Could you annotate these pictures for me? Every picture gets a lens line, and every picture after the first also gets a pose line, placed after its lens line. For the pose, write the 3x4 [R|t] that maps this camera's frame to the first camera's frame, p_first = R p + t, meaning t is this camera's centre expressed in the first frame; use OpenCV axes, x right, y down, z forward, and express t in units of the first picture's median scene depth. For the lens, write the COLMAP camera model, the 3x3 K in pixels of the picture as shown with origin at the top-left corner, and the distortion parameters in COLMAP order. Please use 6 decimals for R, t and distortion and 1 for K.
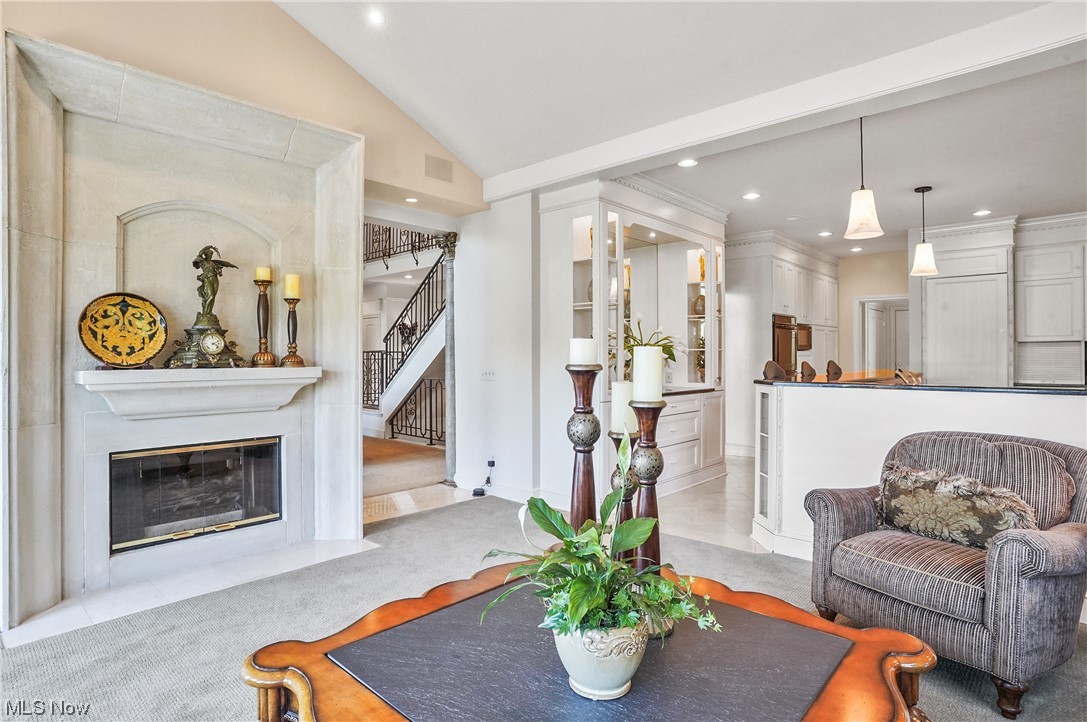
lens RADIAL K [[575.2, 0, 538.8], [0, 575.2, 354.4], [0, 0, 1]] dist [-0.049416, 0.021242]
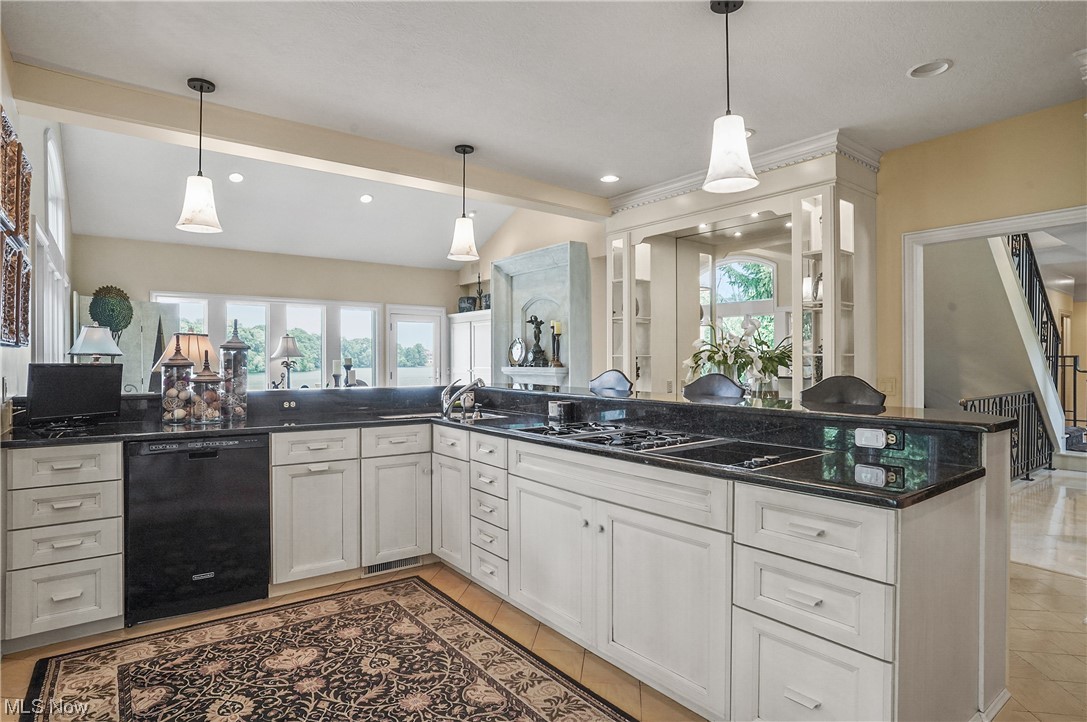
lens RADIAL K [[575.2, 0, 538.8], [0, 575.2, 354.4], [0, 0, 1]] dist [-0.049416, 0.021242]
pose [[-0.182292, -0.007026, -0.983219, 1.927134], [0.003650, 0.999963, -0.007823, -0.009870], [0.983238, -0.005014, -0.182260, 1.579782]]
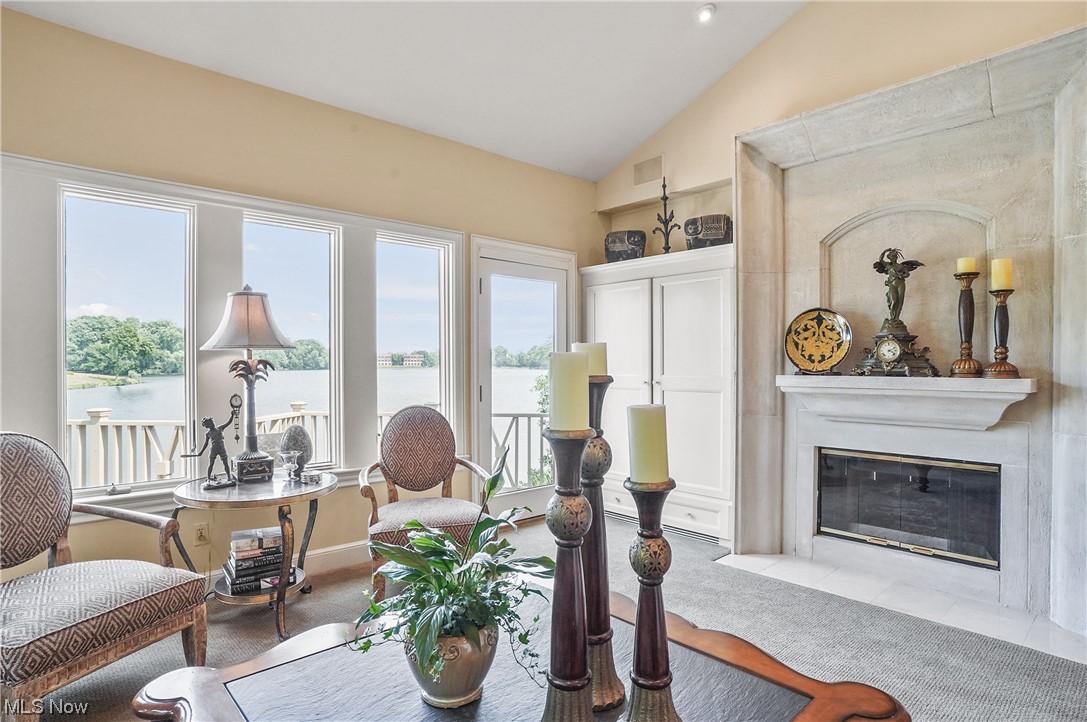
lens RADIAL K [[583.1, 0, 550.7], [0, 583.1, 366.1], [0, 0, 1]] dist [-0.041965, 0.002699]
pose [[-0.086373, 0.007550, -0.996234, 0.474593], [0.001153, 0.999971, 0.007478, -0.000855], [0.996262, -0.000503, -0.086379, 0.552412]]
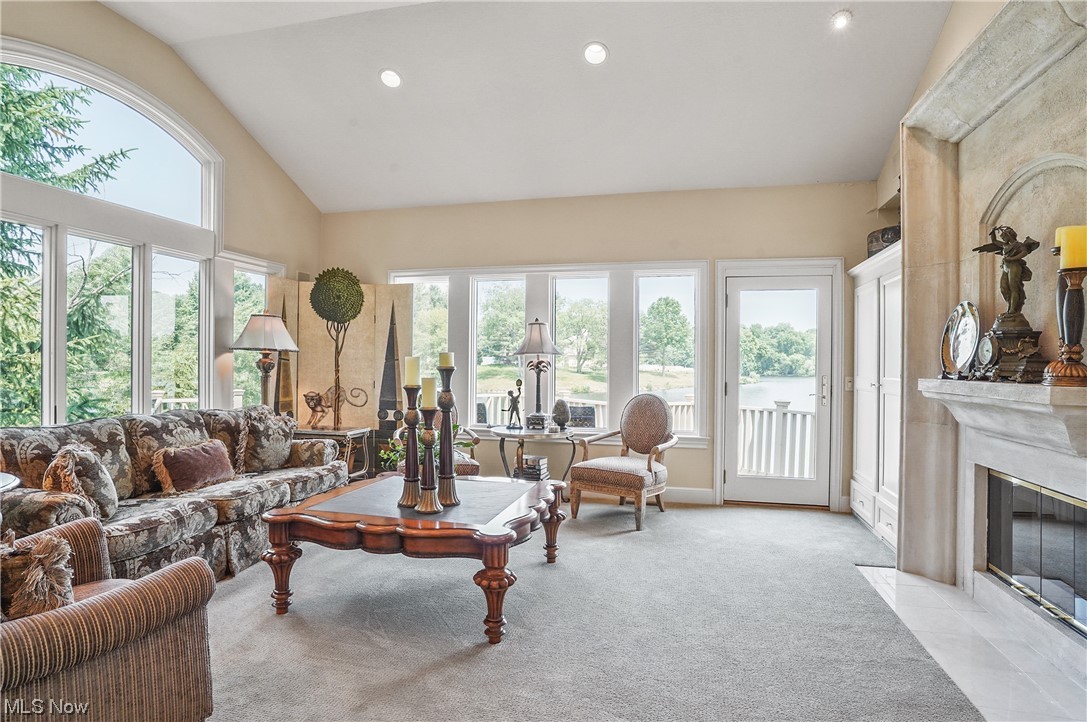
lens RADIAL K [[583.1, 0, 550.7], [0, 583.1, 366.1], [0, 0, 1]] dist [-0.041965, 0.002699]
pose [[-0.872490, -0.001745, -0.488628, 0.376962], [-0.005207, 0.999970, 0.005726, 0.001209], [0.488604, 0.007540, -0.872473, 1.498169]]
